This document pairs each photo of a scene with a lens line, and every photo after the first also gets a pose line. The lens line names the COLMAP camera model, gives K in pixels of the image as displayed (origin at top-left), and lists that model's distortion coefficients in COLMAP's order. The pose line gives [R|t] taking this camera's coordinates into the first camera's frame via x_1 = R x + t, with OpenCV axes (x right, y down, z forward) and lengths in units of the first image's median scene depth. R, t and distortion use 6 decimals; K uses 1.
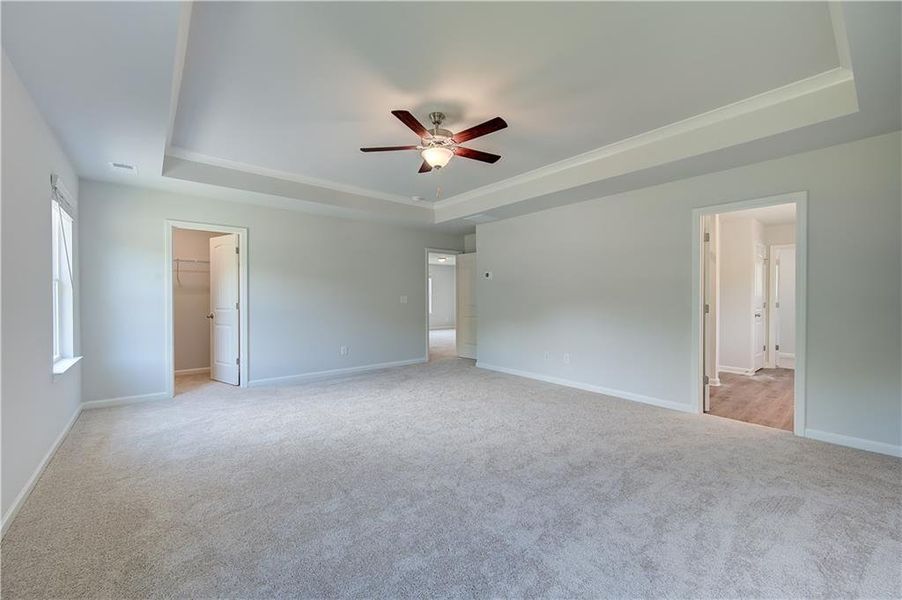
lens RADIAL K [[363.3, 0, 451.7], [0, 363.3, 300.6], [0, 0, 1]] dist [0.003985, -0.001023]
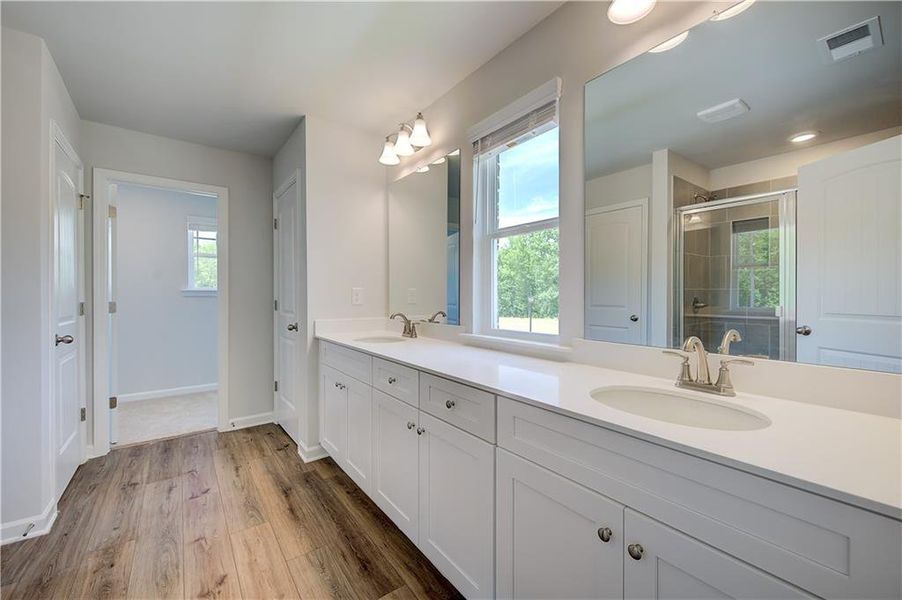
lens RADIAL K [[363.3, 0, 449.9], [0, 363.3, 298.0], [0, 0, 1]] dist [0.003985, -0.001023]
pose [[0.052319, -0.006823, 0.998607, 0.474572], [0.008463, 0.999944, 0.006389, 0.001625], [-0.998595, 0.008117, 0.052373, 0.568124]]
